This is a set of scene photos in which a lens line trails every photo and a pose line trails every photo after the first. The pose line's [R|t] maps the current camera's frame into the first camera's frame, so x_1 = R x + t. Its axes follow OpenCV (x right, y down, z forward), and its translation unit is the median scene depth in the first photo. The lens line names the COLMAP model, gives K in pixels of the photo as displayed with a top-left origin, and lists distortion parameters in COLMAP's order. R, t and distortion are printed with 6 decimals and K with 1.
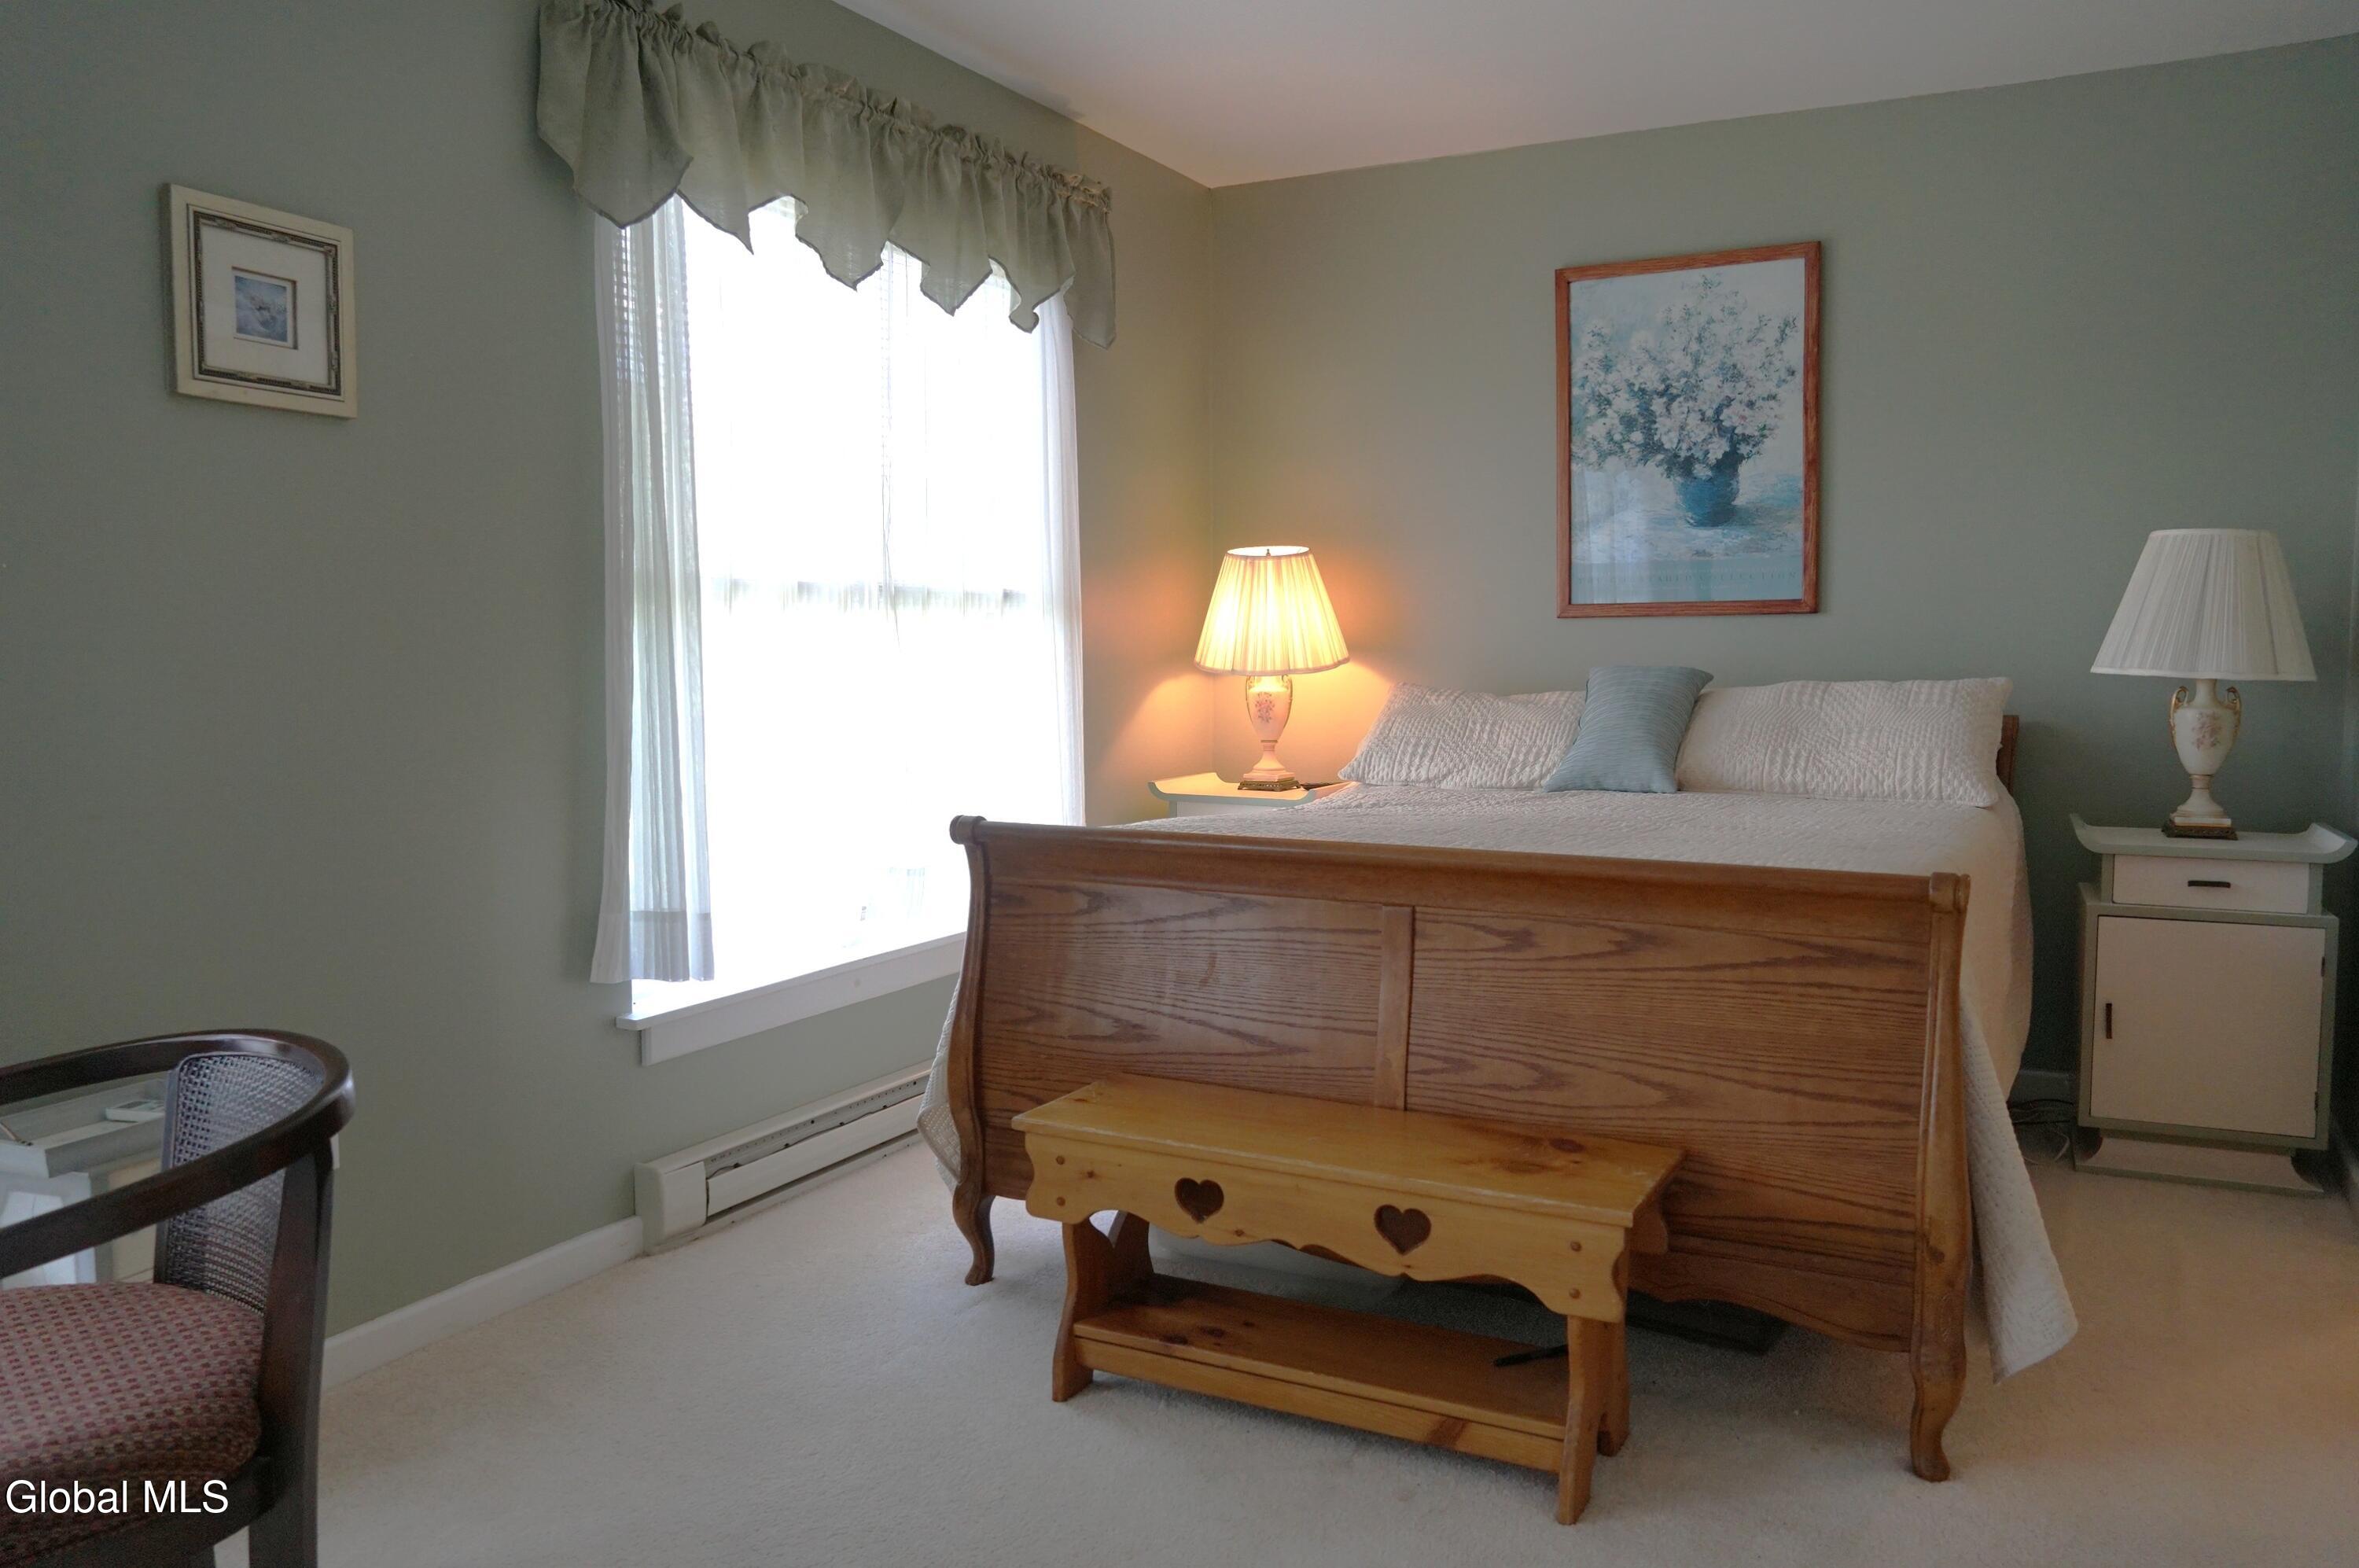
lens RADIAL K [[1776.4, 0, 1180.8], [0, 1776.4, 776.4], [0, 0, 1]] dist [-0.039097, 0.065825]
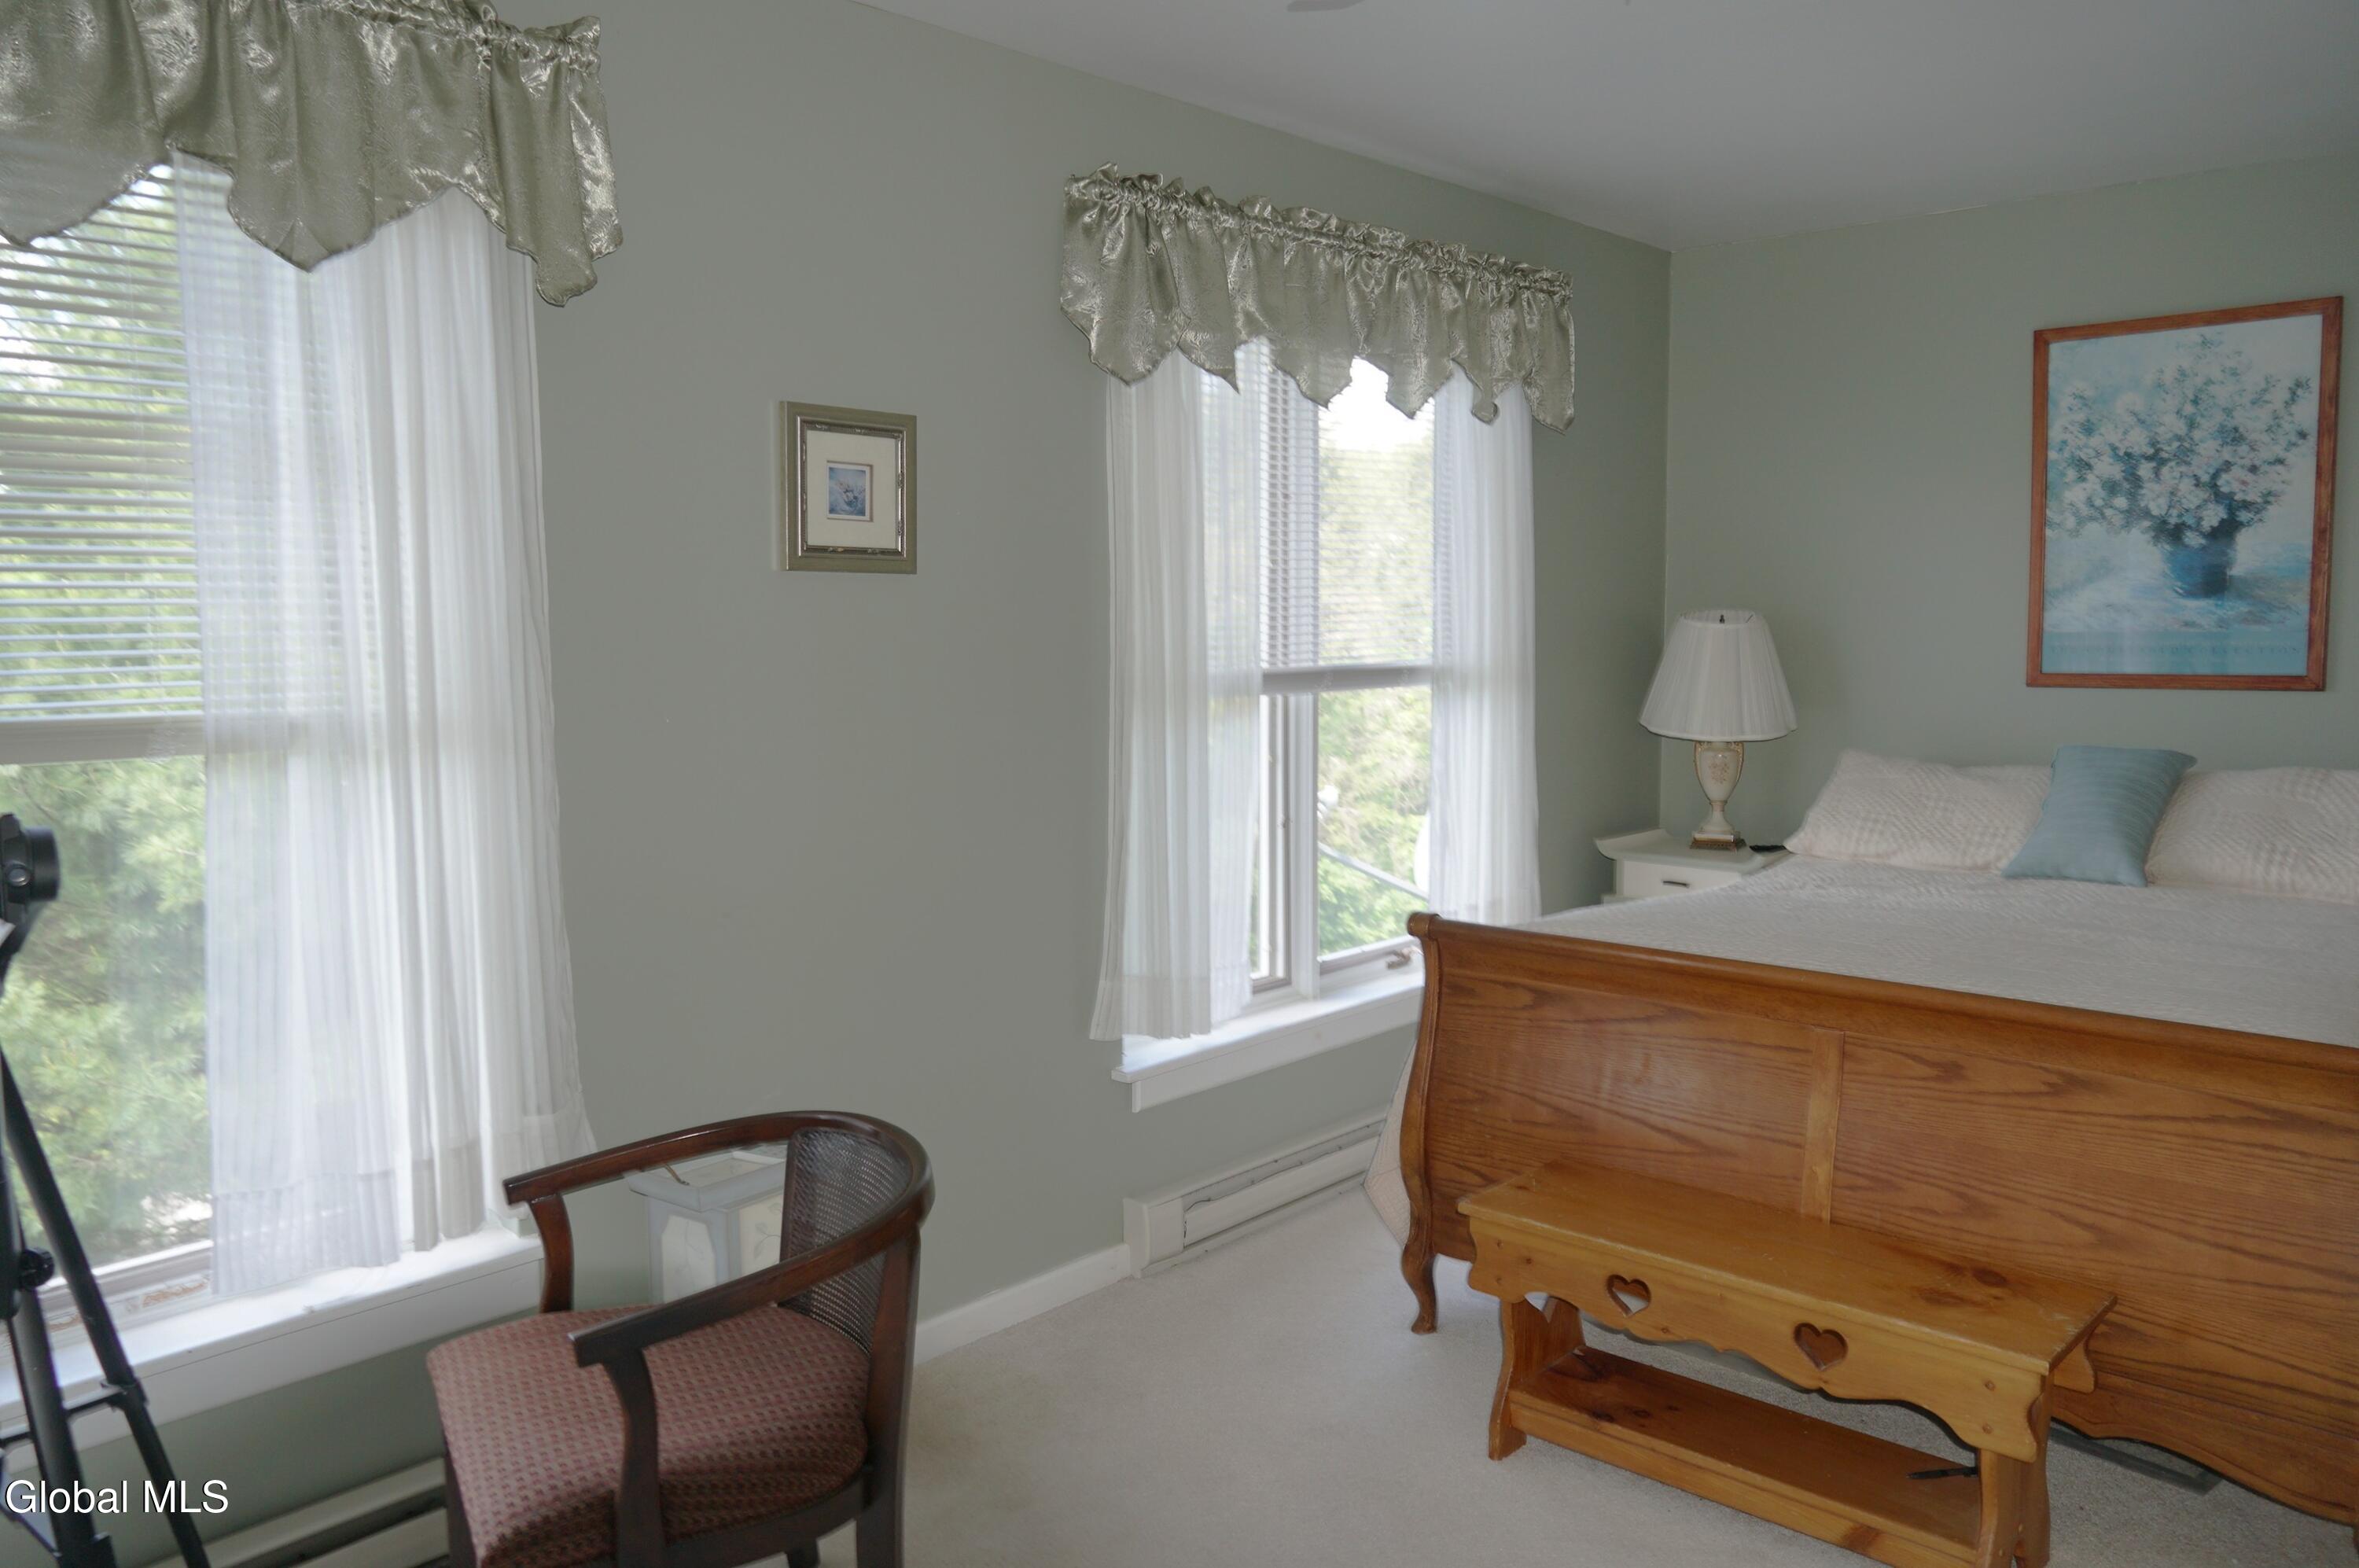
lens RADIAL K [[1776.4, 0, 1180.8], [0, 1776.4, 776.4], [0, 0, 1]] dist [-0.039097, 0.065825]
pose [[0.968011, 0.022598, -0.249887, 0.006186], [-0.017449, 0.999588, 0.022801, -0.069854], [0.250300, -0.017711, 0.968006, -0.084577]]
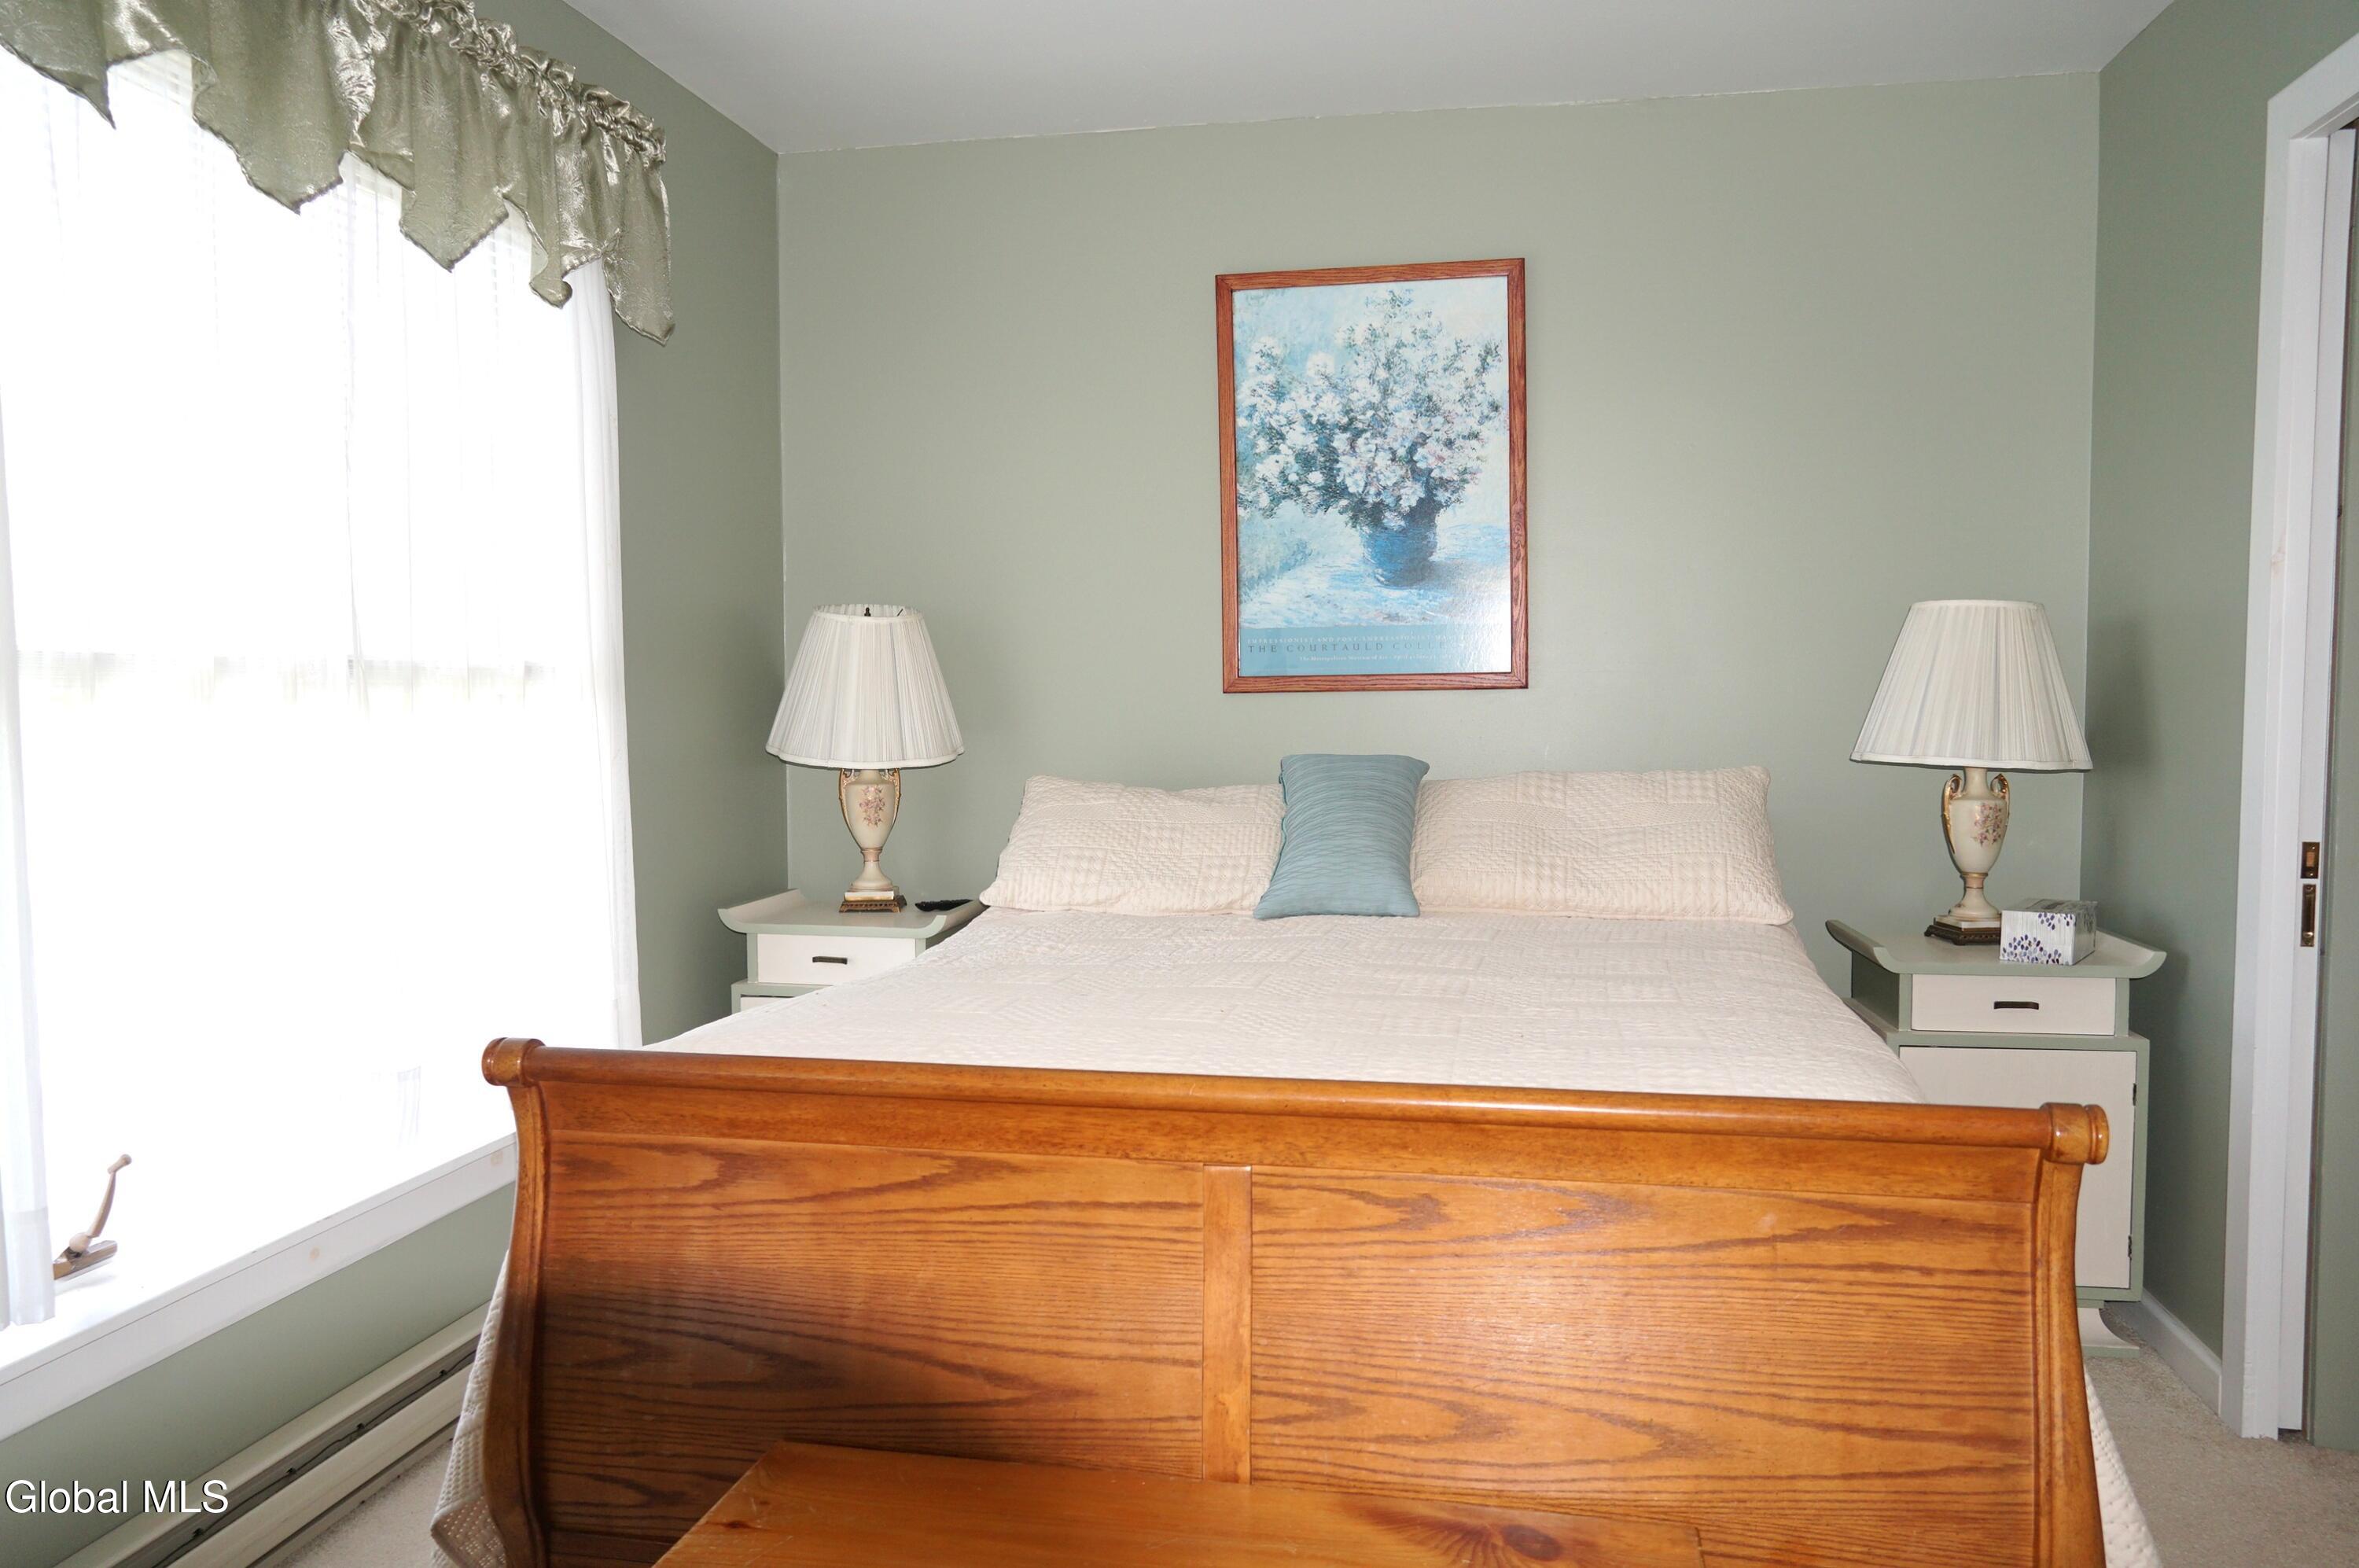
lens RADIAL K [[1776.4, 0, 1180.8], [0, 1776.4, 776.4], [0, 0, 1]] dist [-0.039097, 0.065825]
pose [[0.958345, -0.016967, 0.285108, -0.058336], [0.024591, 0.999429, -0.023182, -0.041403], [-0.284552, 0.029227, 0.958215, 0.275198]]
